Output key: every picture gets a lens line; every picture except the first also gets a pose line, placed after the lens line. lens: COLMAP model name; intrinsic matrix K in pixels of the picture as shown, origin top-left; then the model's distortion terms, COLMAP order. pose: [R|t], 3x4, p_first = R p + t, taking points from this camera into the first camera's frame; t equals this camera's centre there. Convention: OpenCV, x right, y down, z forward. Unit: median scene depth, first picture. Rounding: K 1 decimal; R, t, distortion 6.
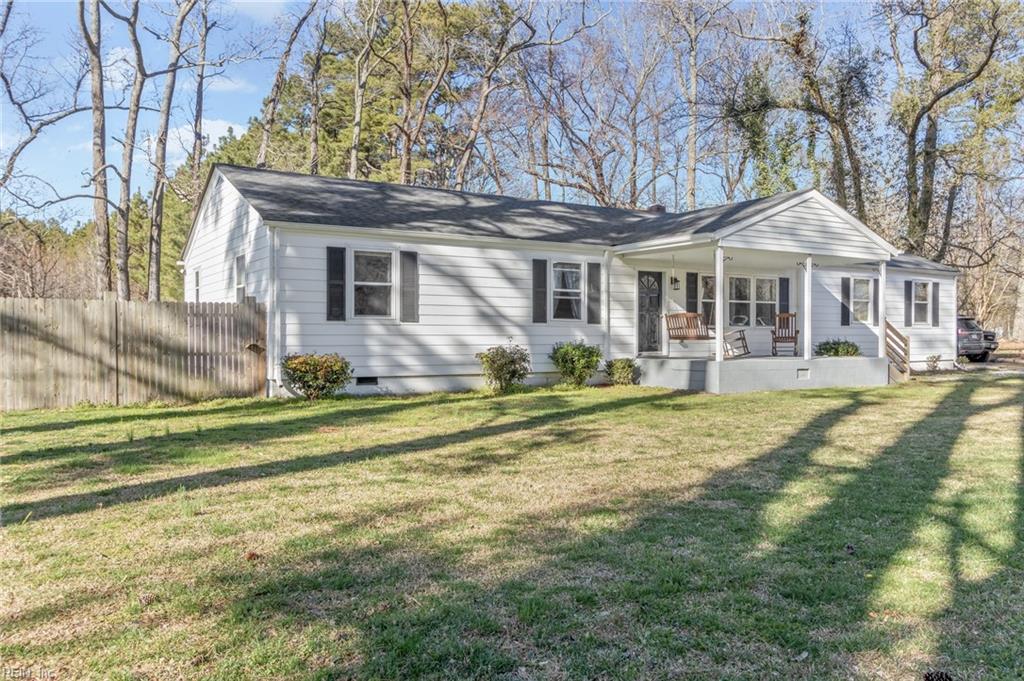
lens RADIAL K [[816.3, 0, 508.8], [0, 816.3, 340.4], [0, 0, 1]] dist [-0.000820, 0.009216]
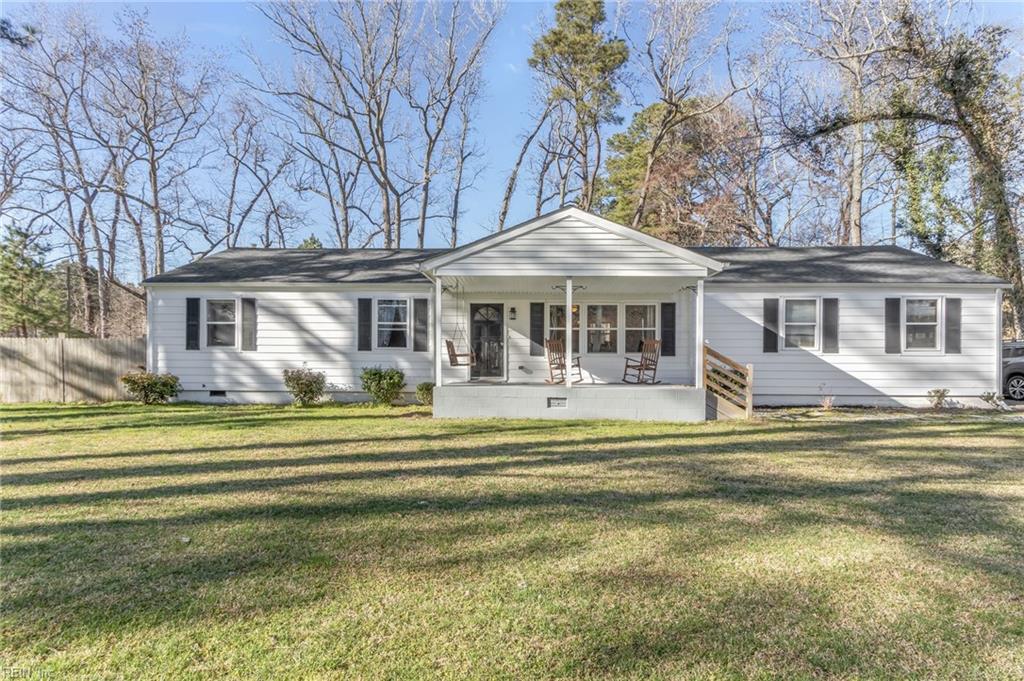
lens RADIAL K [[570.5, 0, 505.9], [0, 570.5, 359.5], [0, 0, 1]] dist [0.011570, 0.001414]
pose [[0.830703, 0.002048, -0.556712, 0.680701], [-0.008103, 0.999932, -0.008414, -0.003275], [0.556657, 0.011501, 0.830663, 0.413002]]
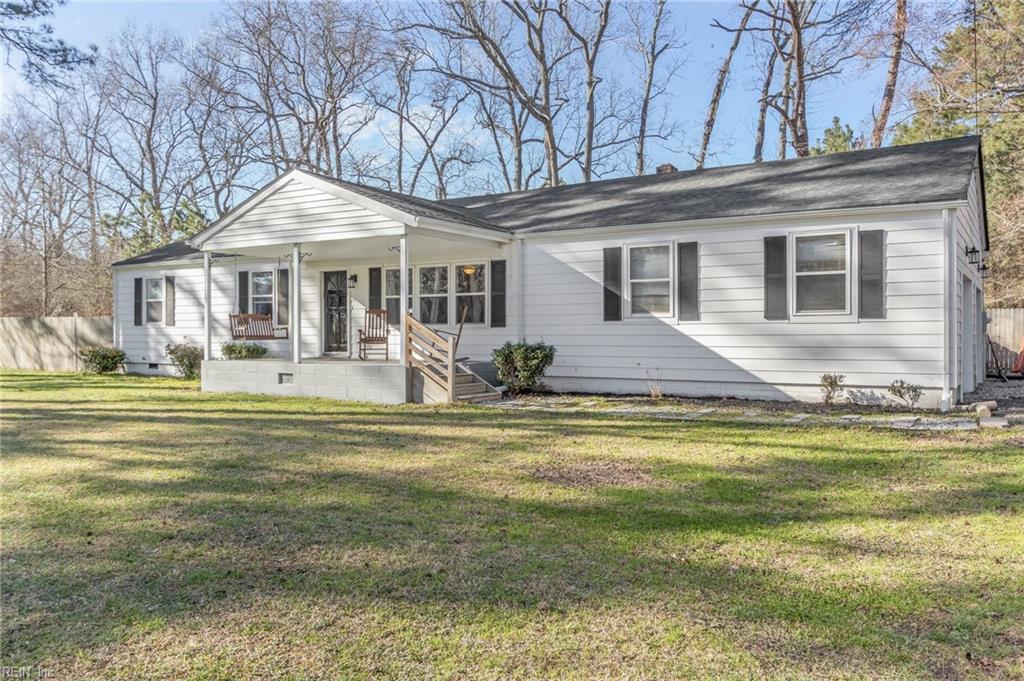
lens RADIAL K [[816.3, 0, 507.6], [0, 816.3, 336.2], [0, 0, 1]] dist [-0.000820, 0.009216]
pose [[0.428002, 0.002022, -0.903775, 1.272597], [-0.004469, 0.999990, 0.000121, -0.006959], [0.903767, 0.003987, 0.428007, 0.837347]]
